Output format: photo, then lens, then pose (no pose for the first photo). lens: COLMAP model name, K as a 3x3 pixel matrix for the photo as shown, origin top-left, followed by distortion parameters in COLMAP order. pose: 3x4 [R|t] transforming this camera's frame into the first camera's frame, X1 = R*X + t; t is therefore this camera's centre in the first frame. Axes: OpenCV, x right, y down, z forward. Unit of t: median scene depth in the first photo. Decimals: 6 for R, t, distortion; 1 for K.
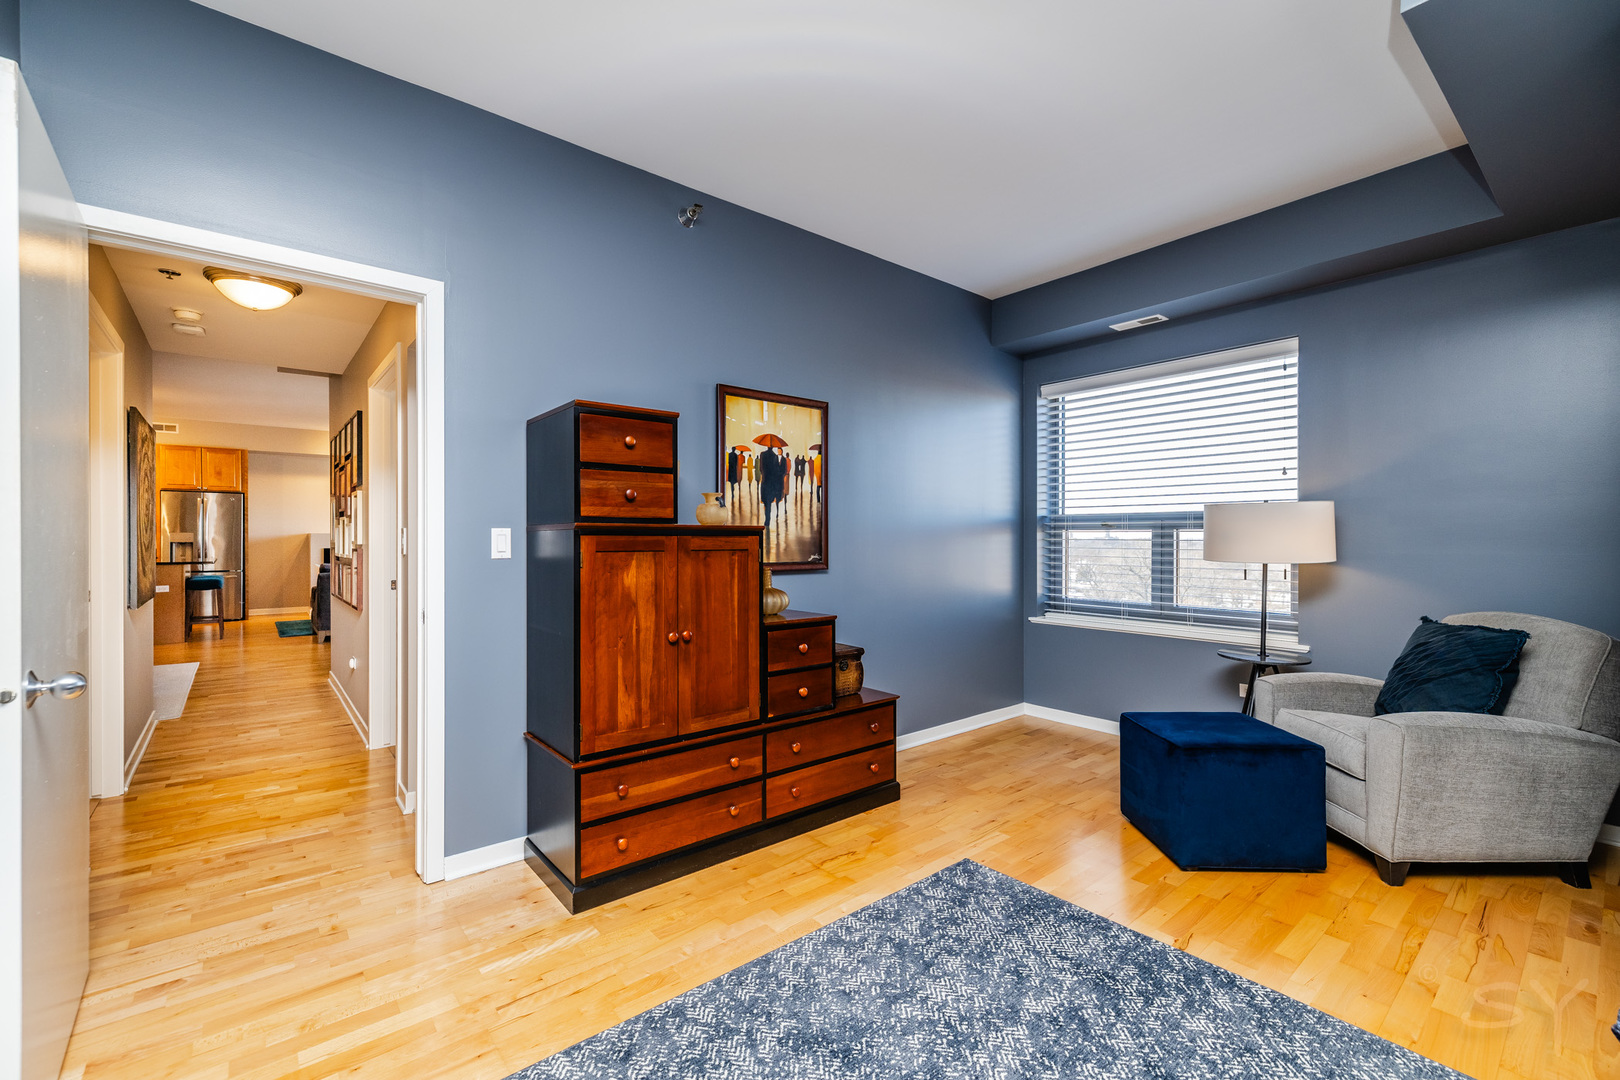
lens RADIAL K [[677.8, 0, 799.2], [0, 677.8, 533.2], [0, 0, 1]] dist [0.001010, 0.000141]
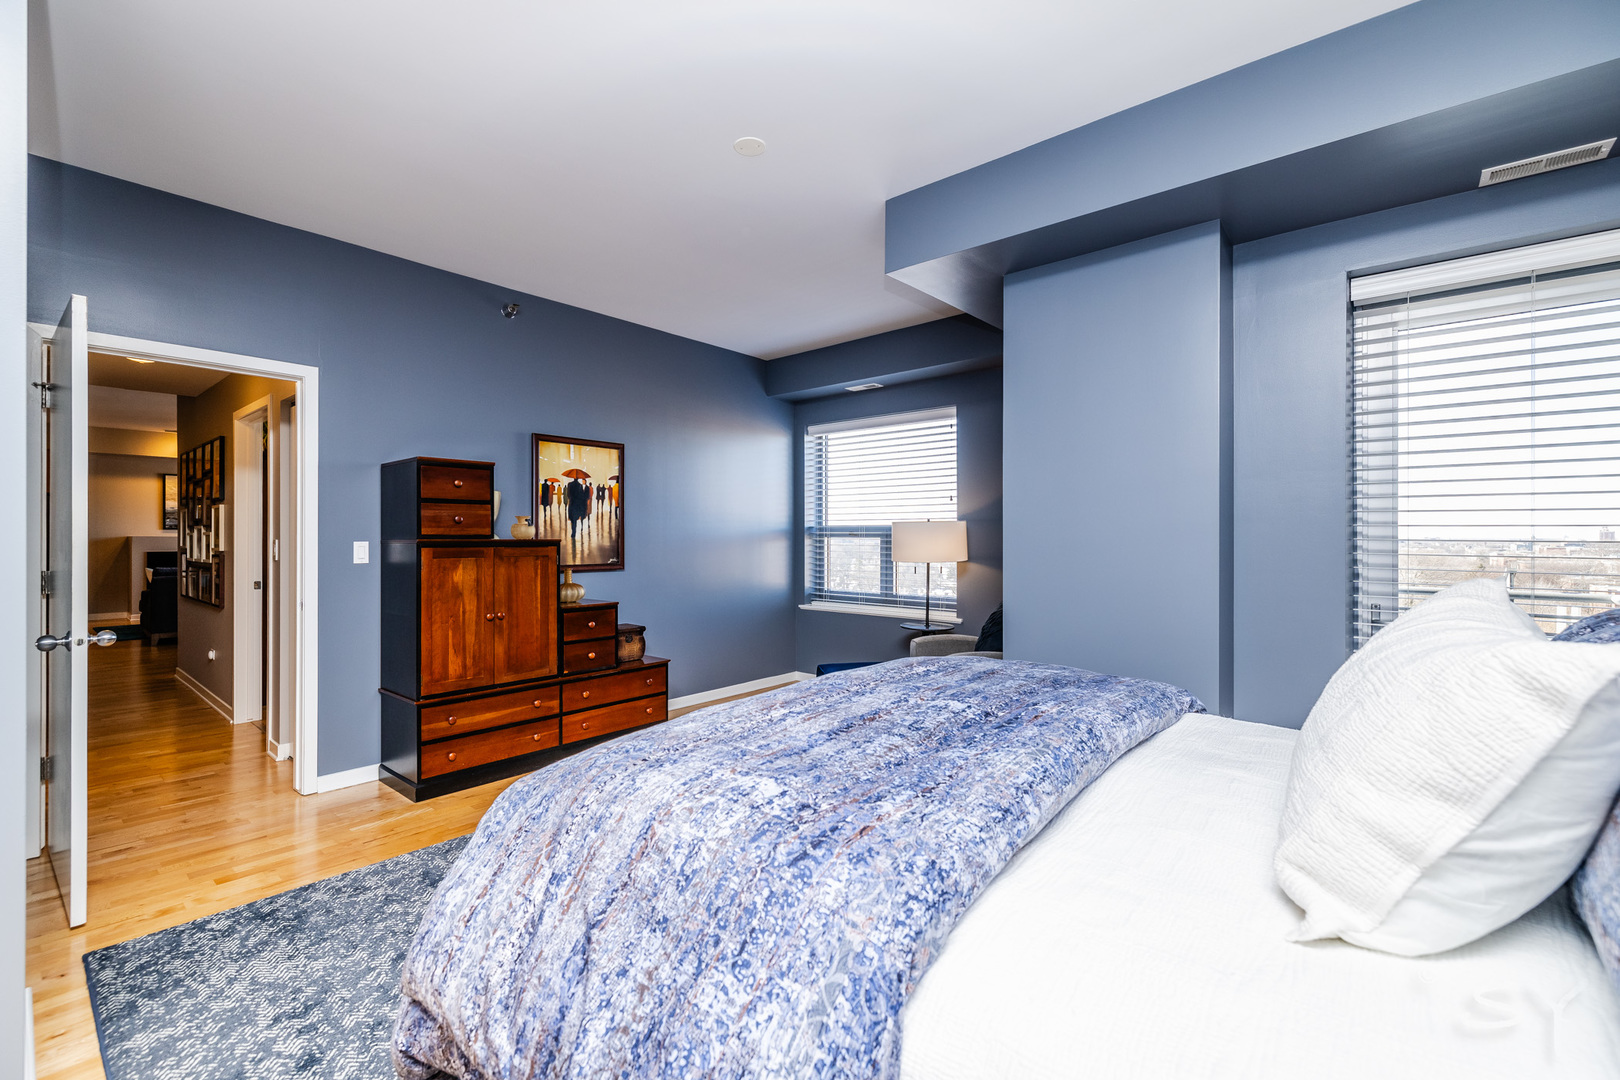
lens RADIAL K [[709.3, 0, 803.9], [0, 709.3, 530.6], [0, 0, 1]] dist [0.001032, 0.000180]
pose [[0.986136, 0.000719, 0.165935, 0.173269], [-0.000649, 1.000000, -0.000476, -0.023978], [-0.165935, 0.000361, 0.986137, -0.472622]]
